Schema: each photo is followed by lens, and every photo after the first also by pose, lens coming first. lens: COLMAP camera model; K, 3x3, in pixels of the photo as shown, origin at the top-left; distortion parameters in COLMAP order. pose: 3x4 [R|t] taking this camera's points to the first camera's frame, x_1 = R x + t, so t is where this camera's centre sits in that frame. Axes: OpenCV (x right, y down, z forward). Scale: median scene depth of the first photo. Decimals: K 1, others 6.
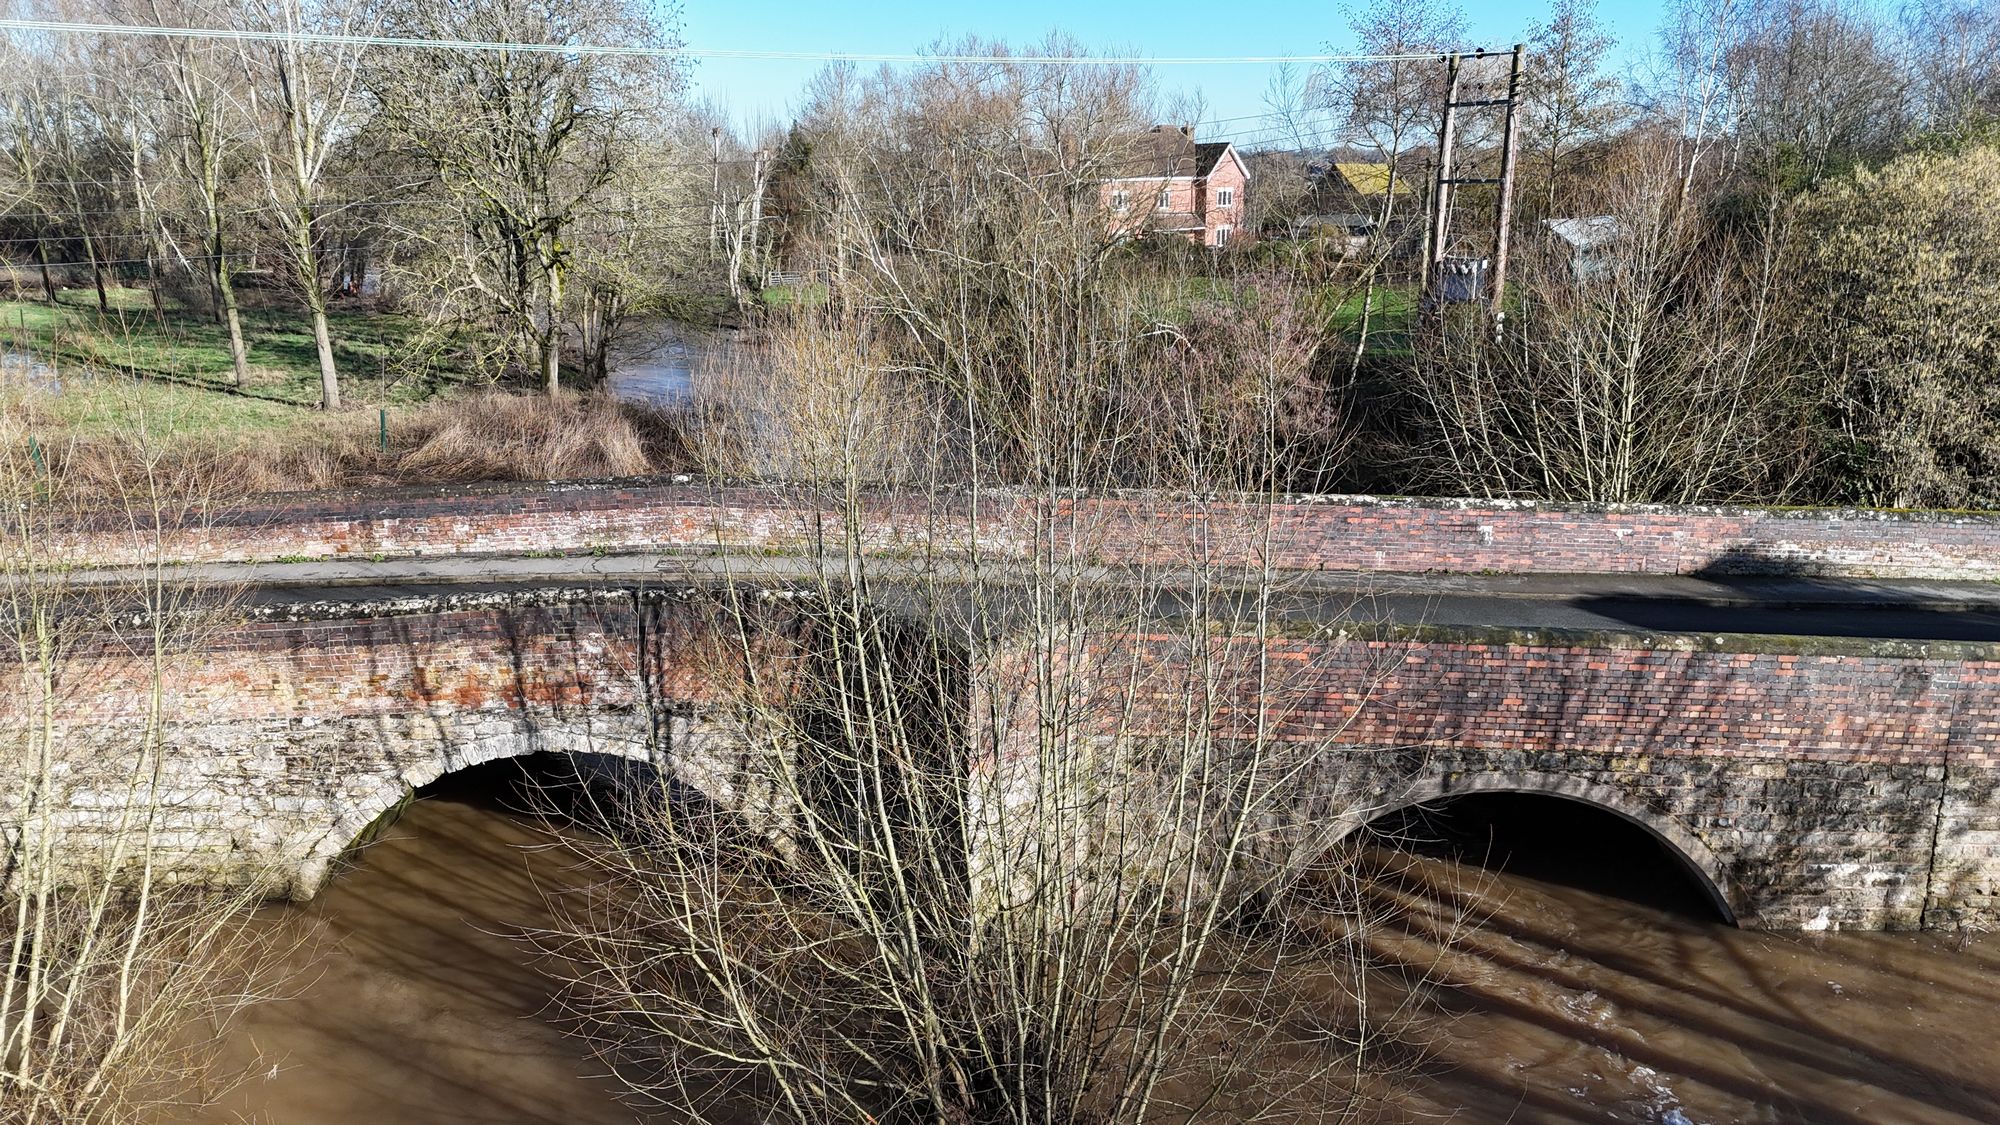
lens RADIAL K [[1462.8, 0, 993.0], [0, 1462.8, 560.6], [0, 0, 1]] dist [0.043348, 0.006723]
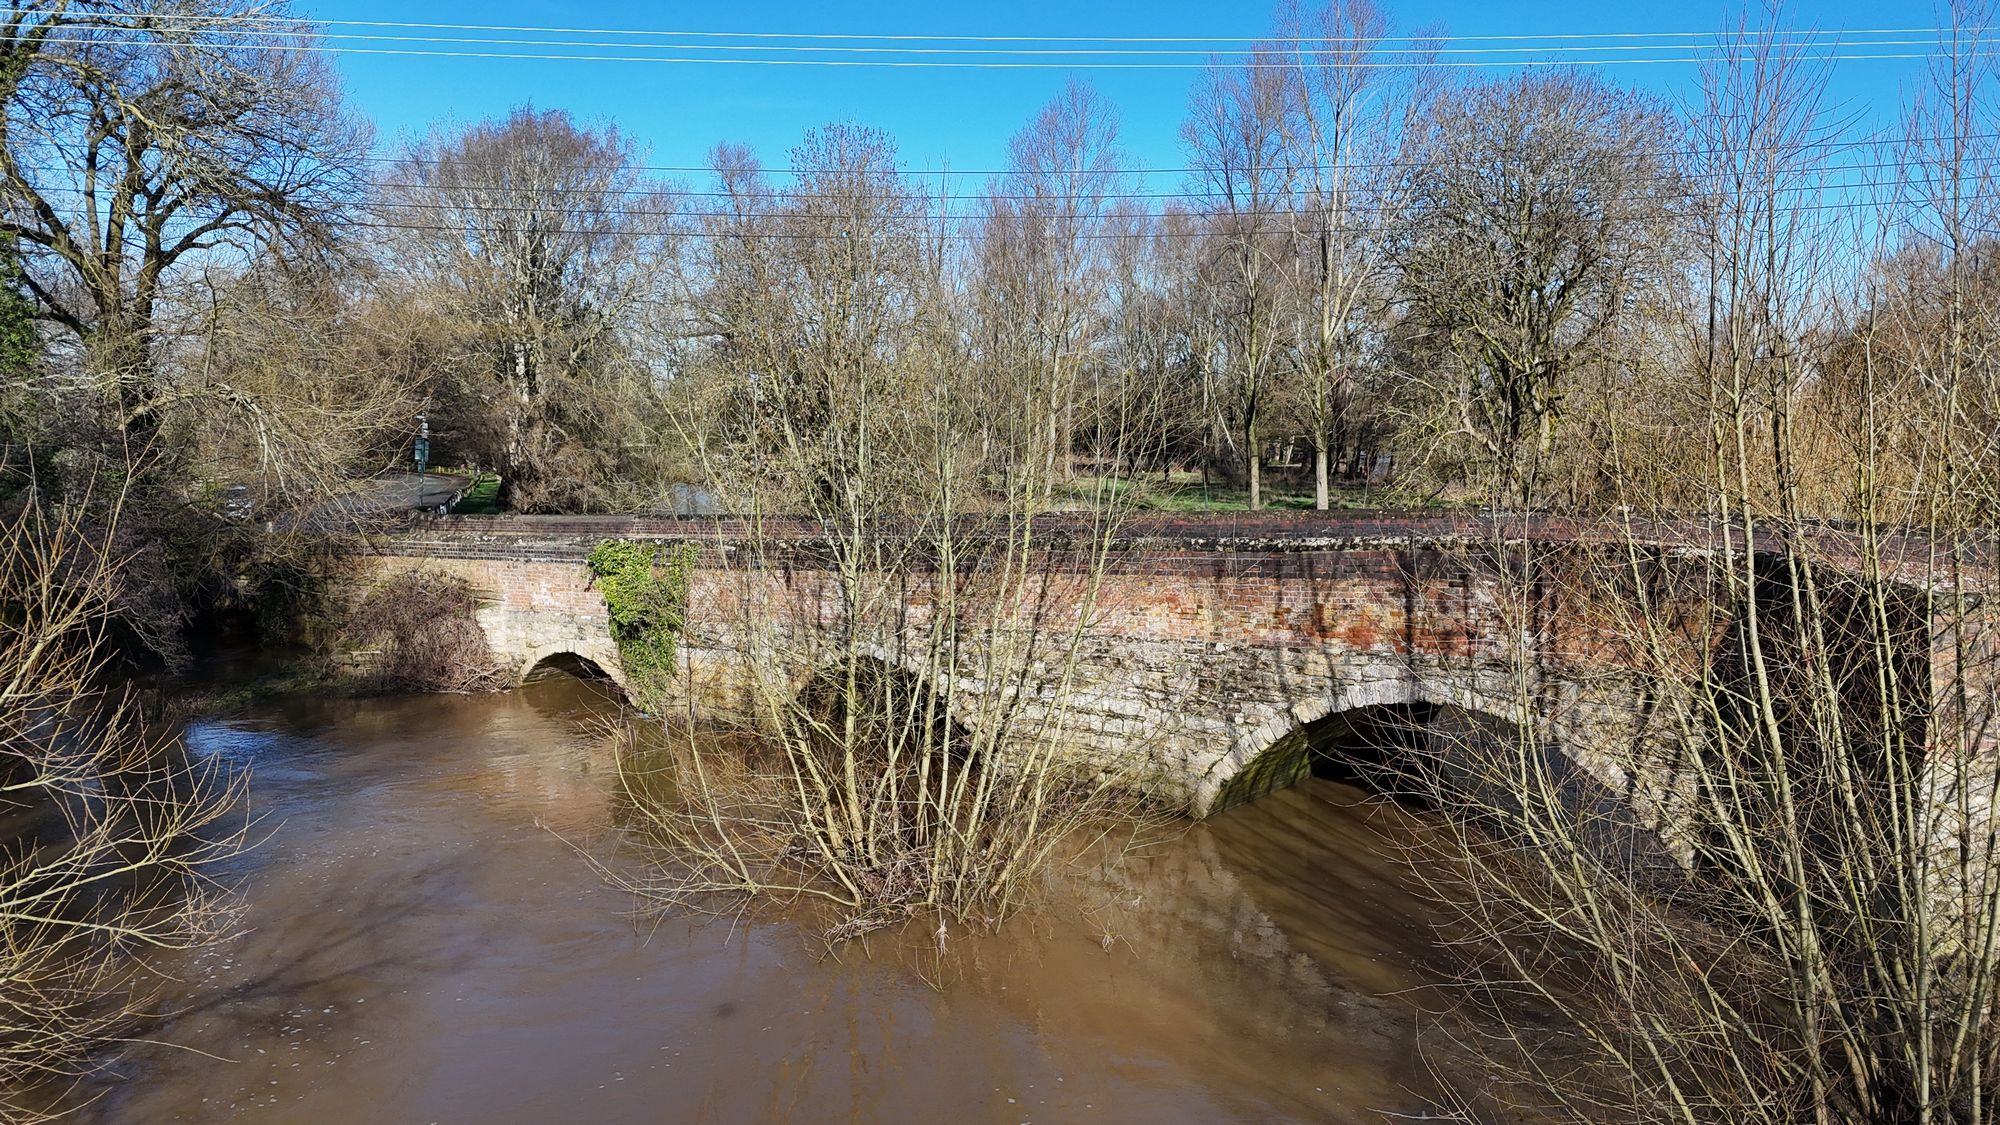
lens RADIAL K [[1462.8, 0, 997.1], [0, 1462.8, 558.8], [0, 0, 1]] dist [0.043348, 0.006723]
pose [[0.796857, 0.071394, -0.599934, 0.051960], [-0.145719, 0.986390, -0.076168, 0.152532], [0.586331, 0.148117, 0.796415, 0.027855]]
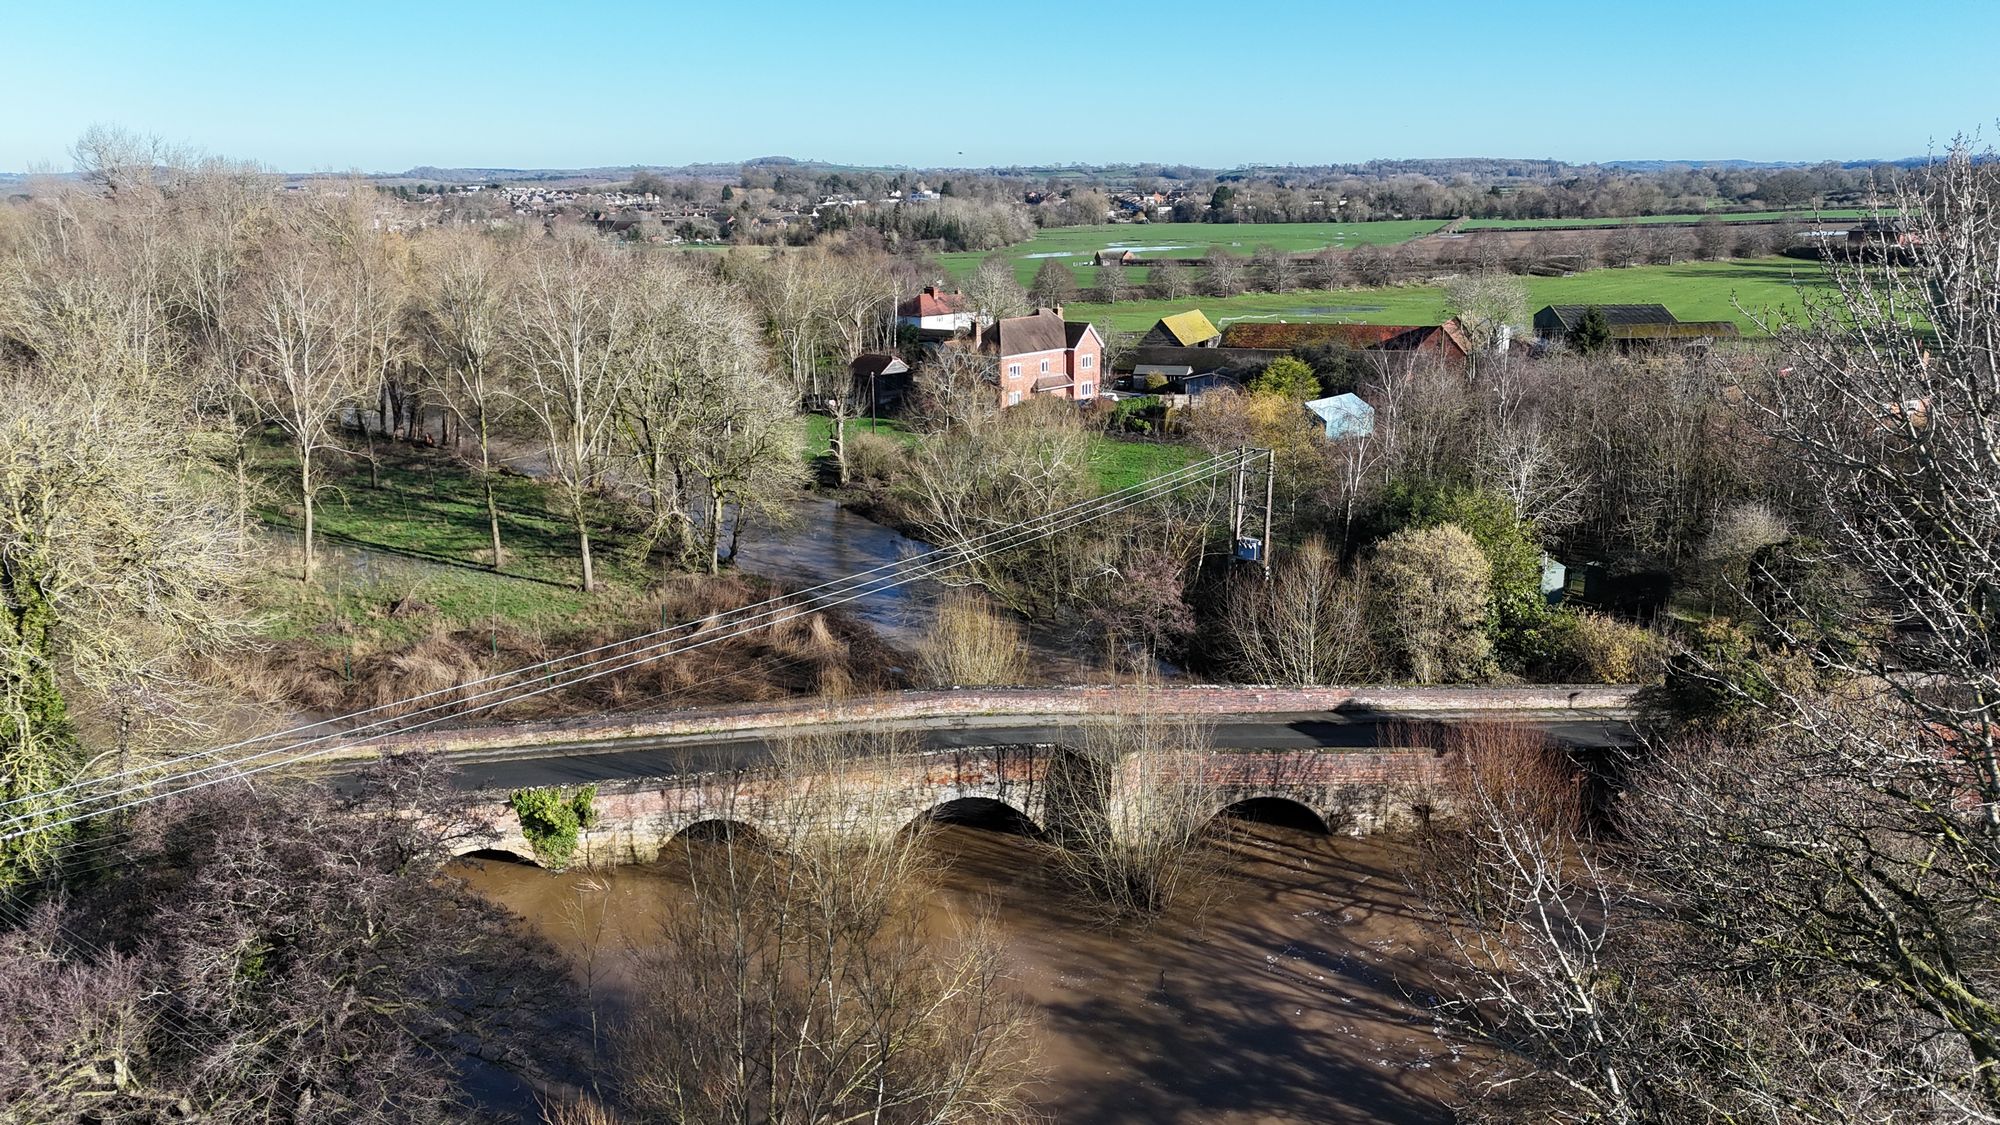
lens RADIAL K [[1462.8, 0, 1003.5], [0, 1462.8, 558.9], [0, 0, 1]] dist [0.043348, 0.006723]
pose [[0.991184, -0.023203, 0.130445, -0.620551], [0.023686, 0.999717, -0.002155, -0.370726], [-0.130358, 0.005225, 0.991453, -2.108140]]
